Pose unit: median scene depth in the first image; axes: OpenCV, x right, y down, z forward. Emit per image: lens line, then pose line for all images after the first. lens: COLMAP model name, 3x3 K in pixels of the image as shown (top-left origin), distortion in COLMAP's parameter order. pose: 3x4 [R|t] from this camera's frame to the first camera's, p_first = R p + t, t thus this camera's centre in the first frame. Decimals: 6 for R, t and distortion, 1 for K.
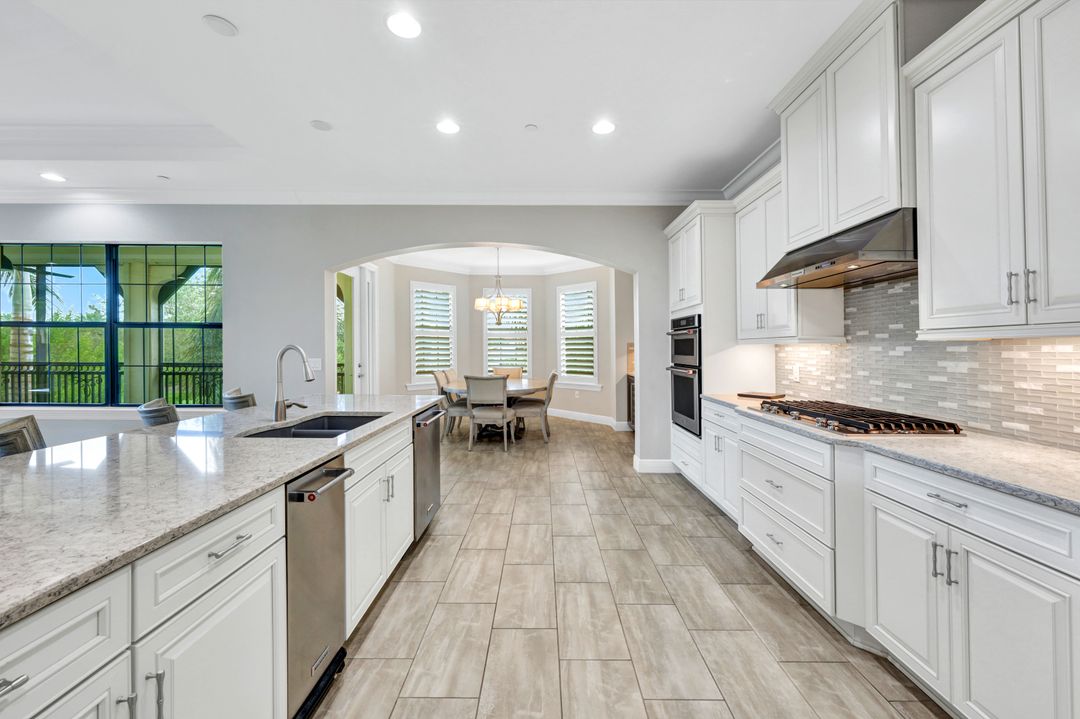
lens RADIAL K [[437.1, 0, 546.5], [0, 437.1, 346.5], [0, 0, 1]] dist [-0.001598, 0.000485]
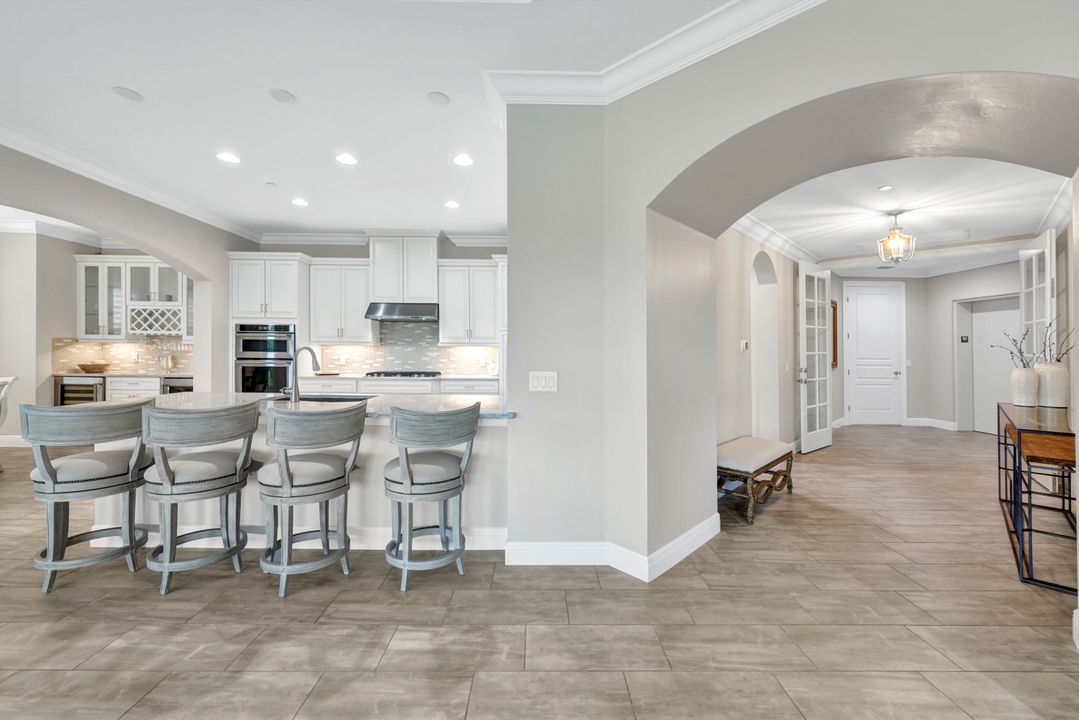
lens RADIAL K [[436.7, 0, 543.0], [0, 436.7, 353.3], [0, 0, 1]] dist [-0.001598, 0.000485]
pose [[-0.006049, -0.012873, 0.999899, -1.314192], [-0.016001, 0.999790, 0.012775, -0.007580], [-0.999854, -0.015922, -0.006254, 0.157448]]
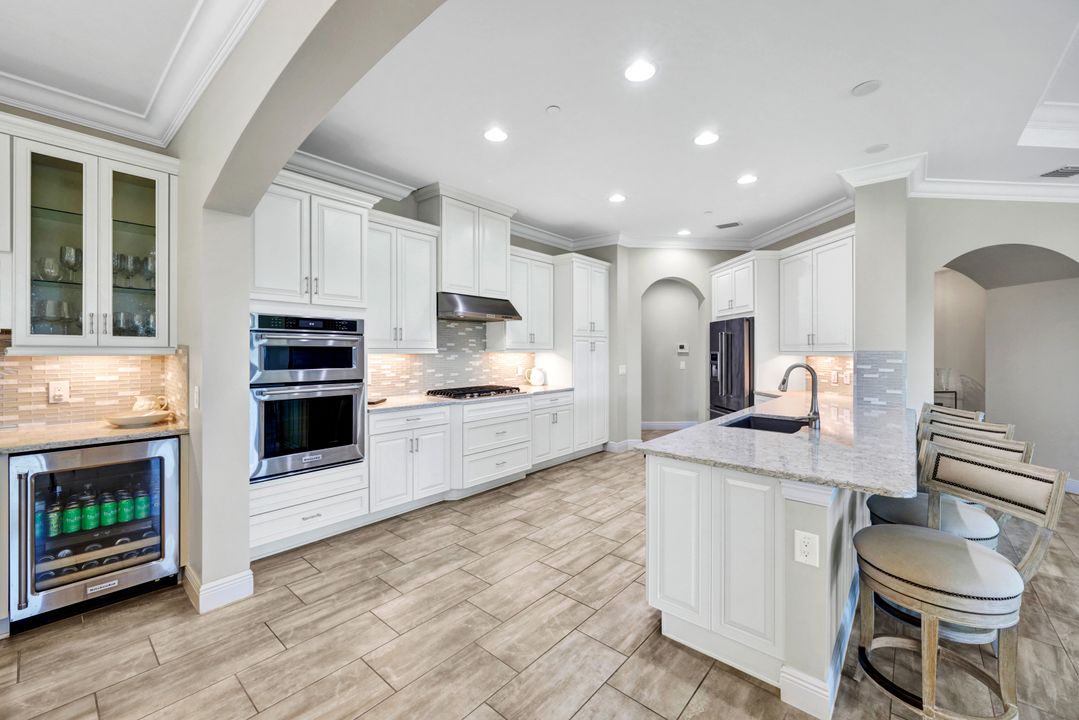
lens RADIAL K [[436.7, 0, 540.3], [0, 436.7, 353.8], [0, 0, 1]] dist [-0.001598, 0.000485]
pose [[-0.755269, -0.018178, 0.655163, -0.542752], [-0.015348, 0.999832, 0.010049, -0.021800], [-0.655235, -0.002466, -0.755421, 1.595598]]
